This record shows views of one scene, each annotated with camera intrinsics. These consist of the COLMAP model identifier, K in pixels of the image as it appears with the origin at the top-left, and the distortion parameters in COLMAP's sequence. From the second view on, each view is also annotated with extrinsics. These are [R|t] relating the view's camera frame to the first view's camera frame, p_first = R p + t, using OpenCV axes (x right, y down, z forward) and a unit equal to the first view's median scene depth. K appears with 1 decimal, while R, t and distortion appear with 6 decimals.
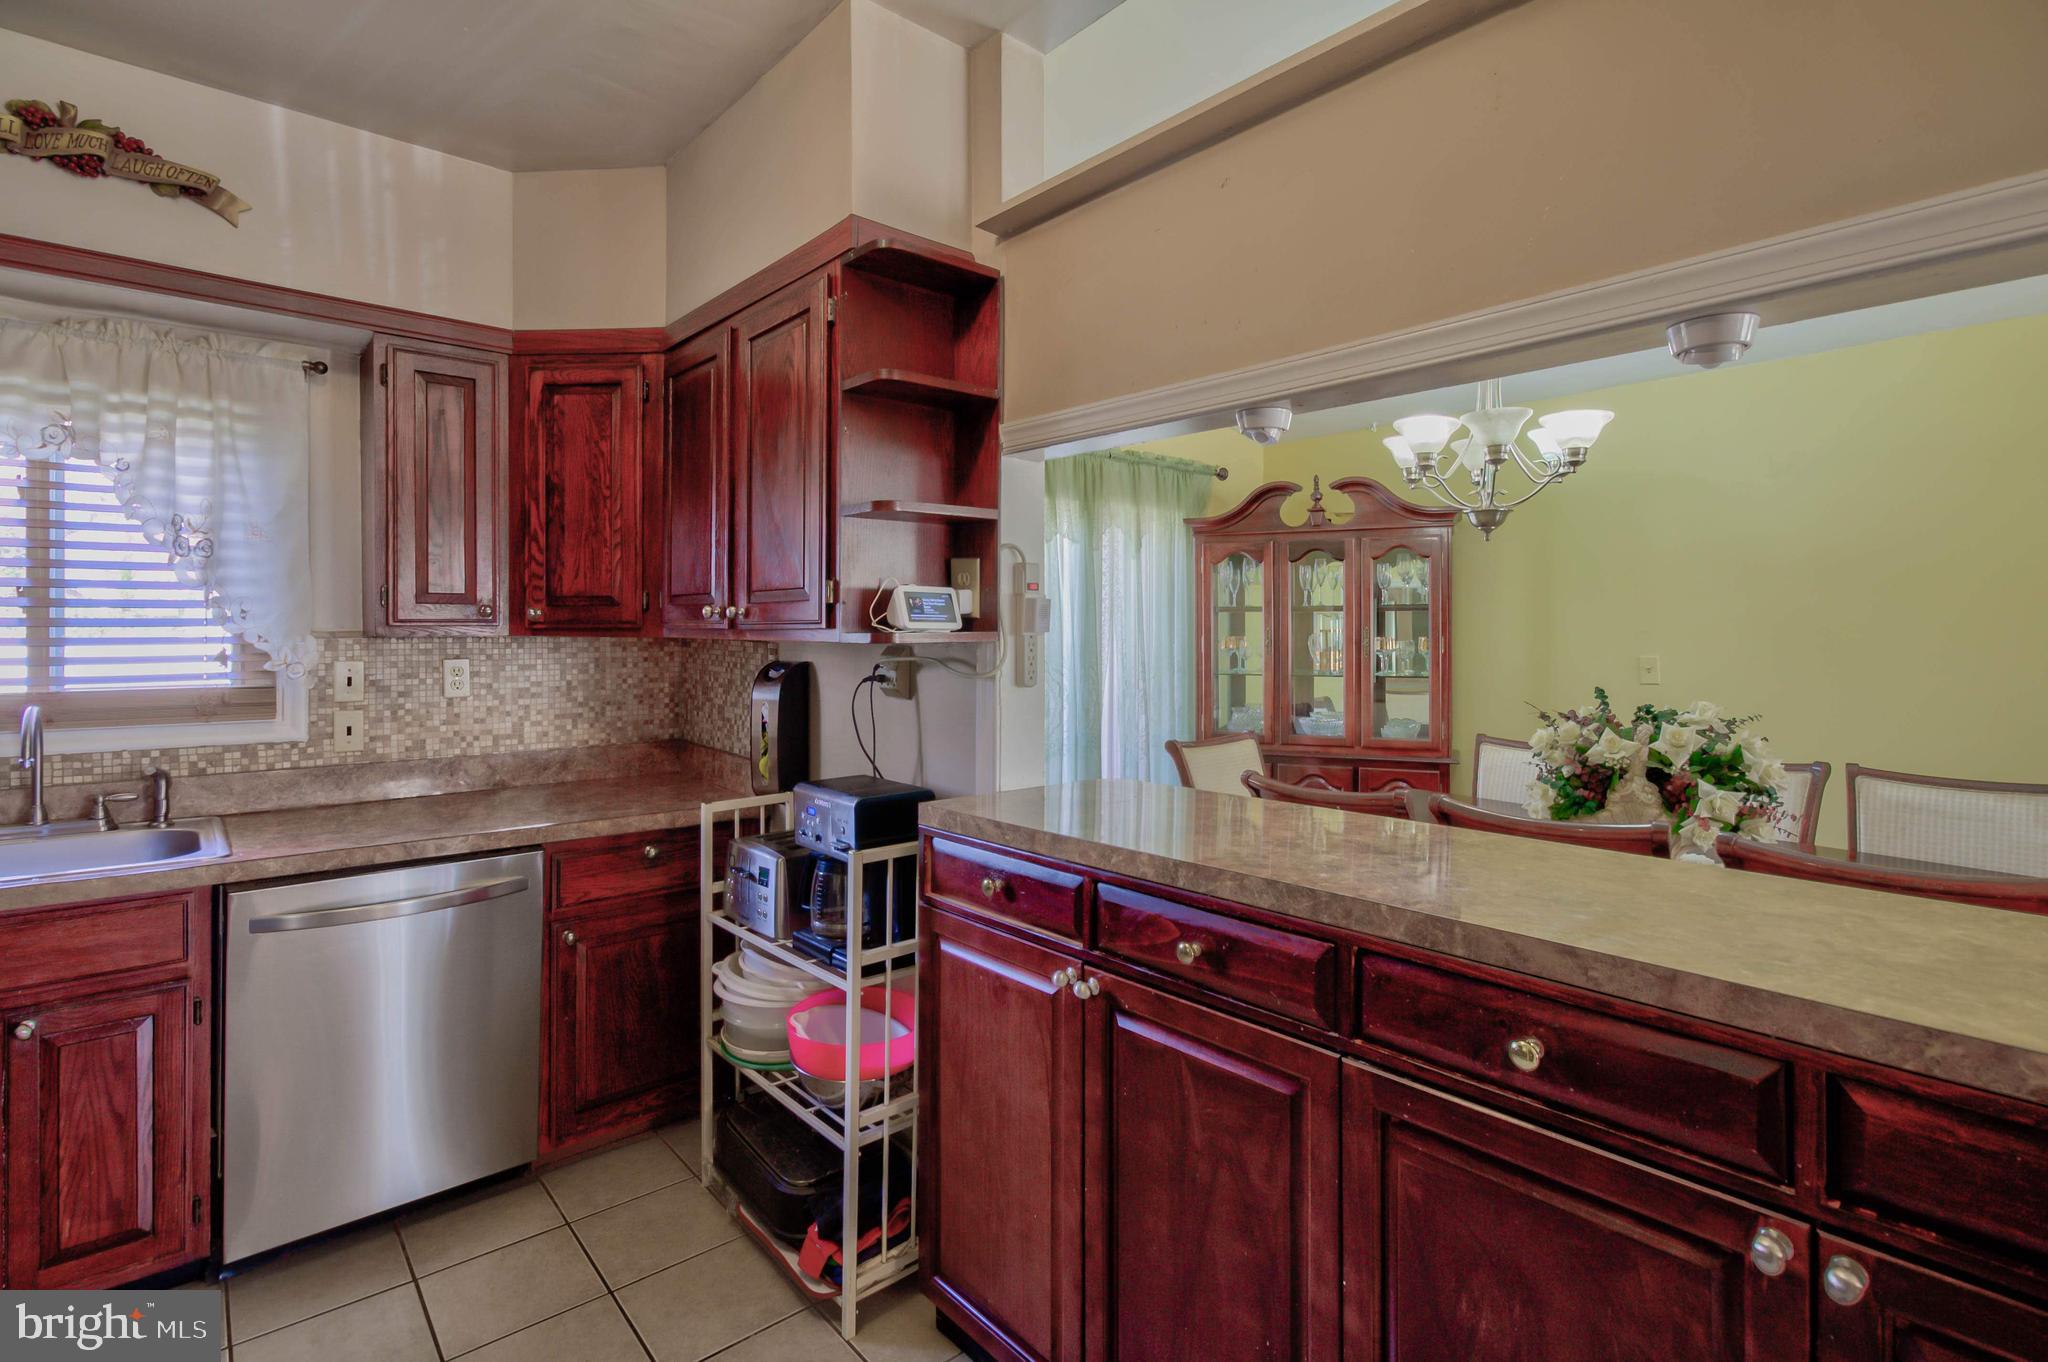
lens RADIAL K [[955.6, 0, 995.9], [0, 955.6, 640.3], [0, 0, 1]] dist [0.003731, -0.000317]
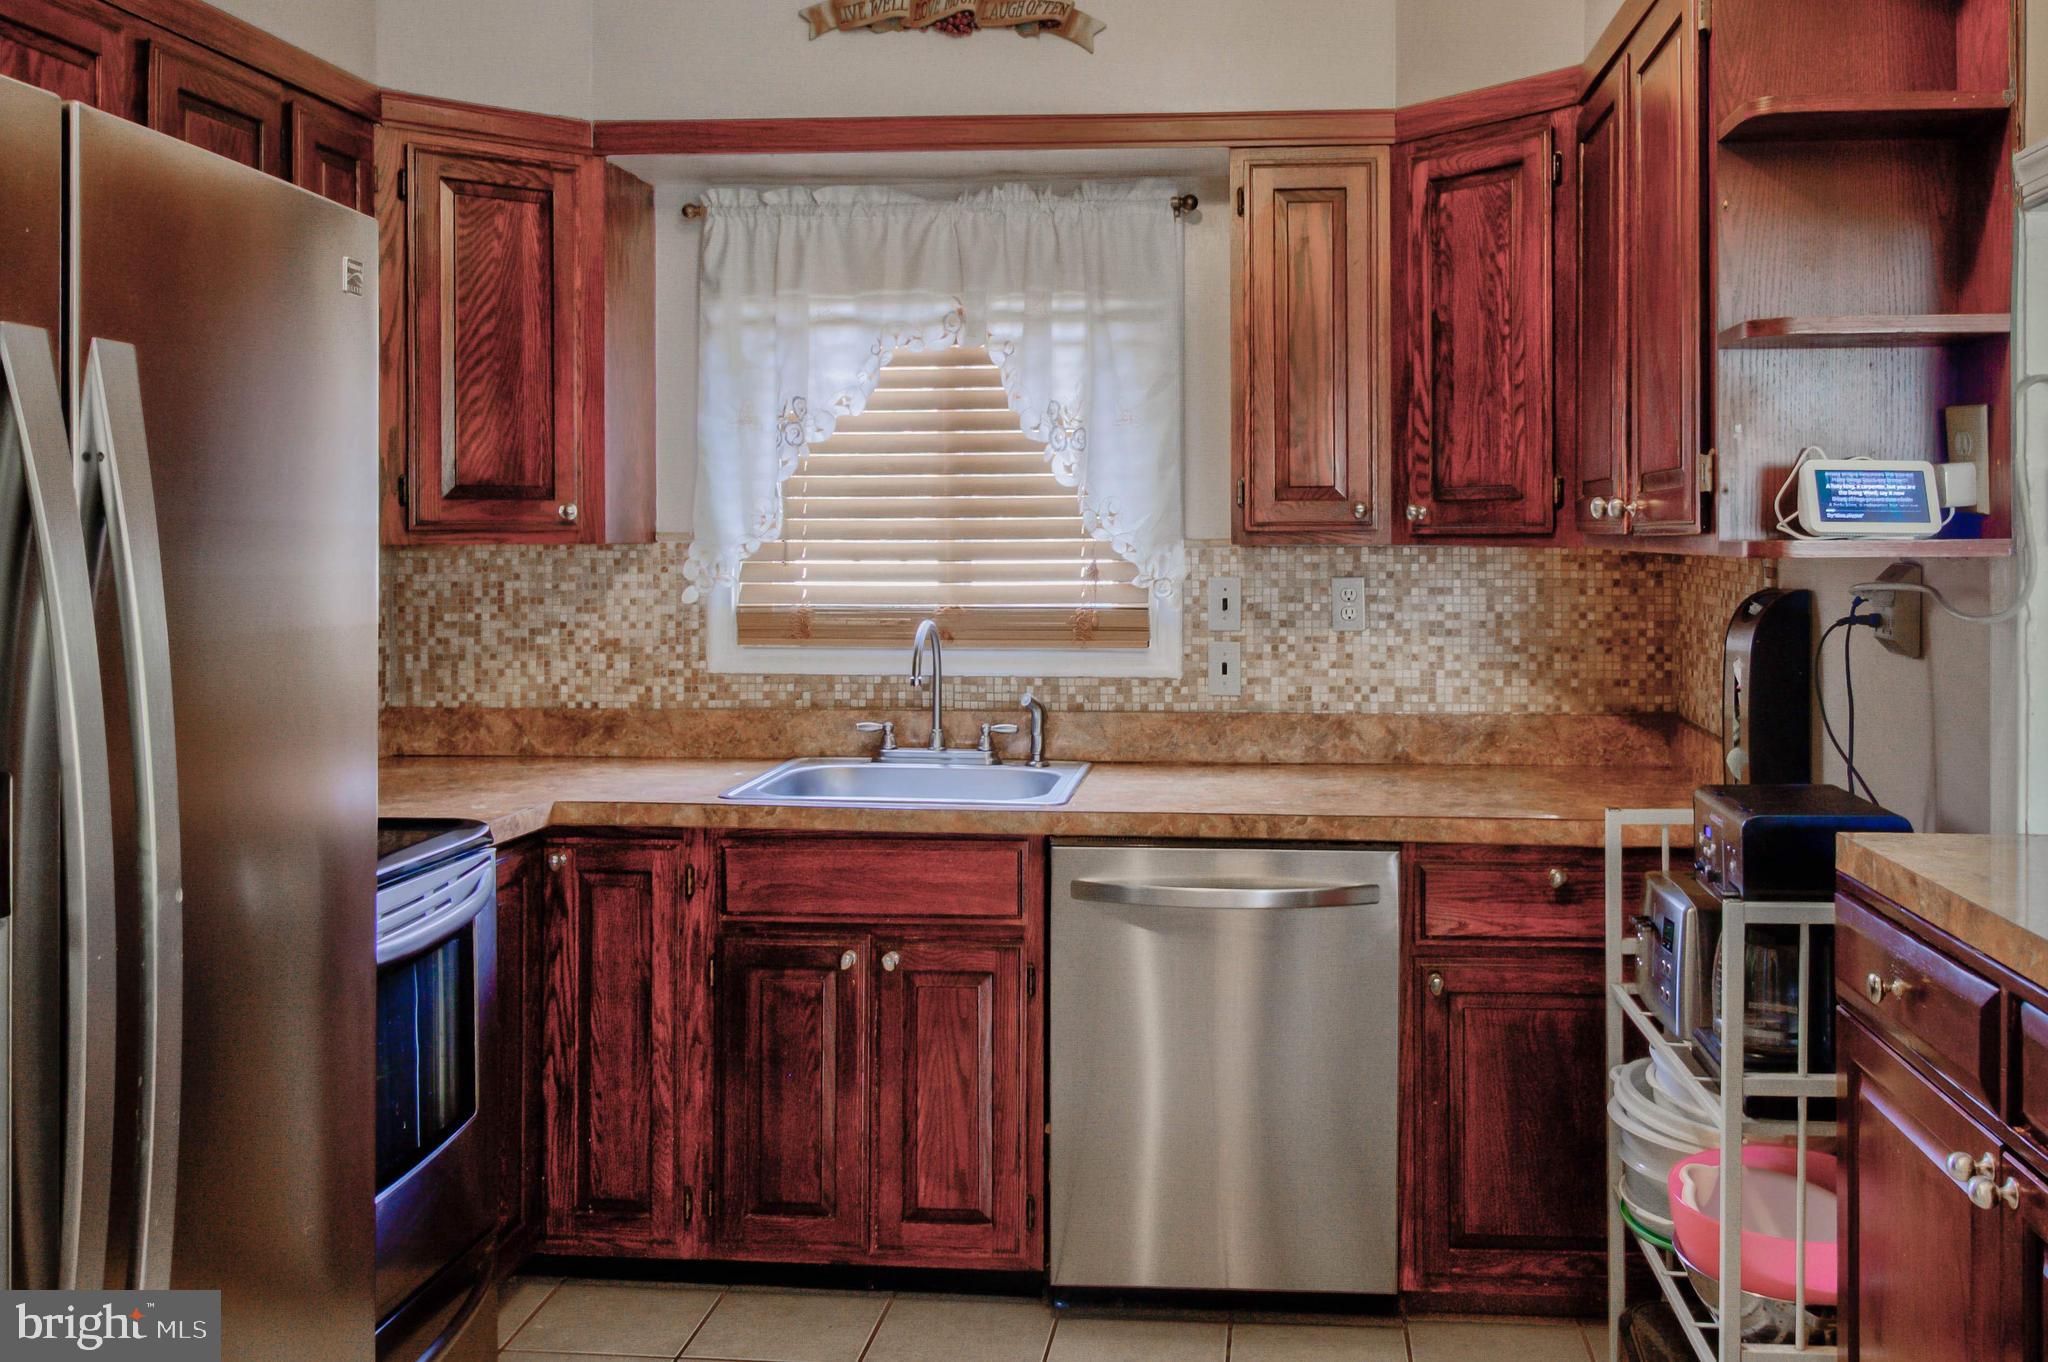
lens RADIAL K [[1678.5, 0, 1125.9], [0, 1678.5, 544.2], [0, 0, 1]] dist [0.004092, 0.020496]
pose [[0.716561, 0.001017, -0.697524, 0.225173], [-0.005179, 0.999979, -0.003861, 0.000671], [0.697505, 0.006379, 0.716551, -0.019562]]
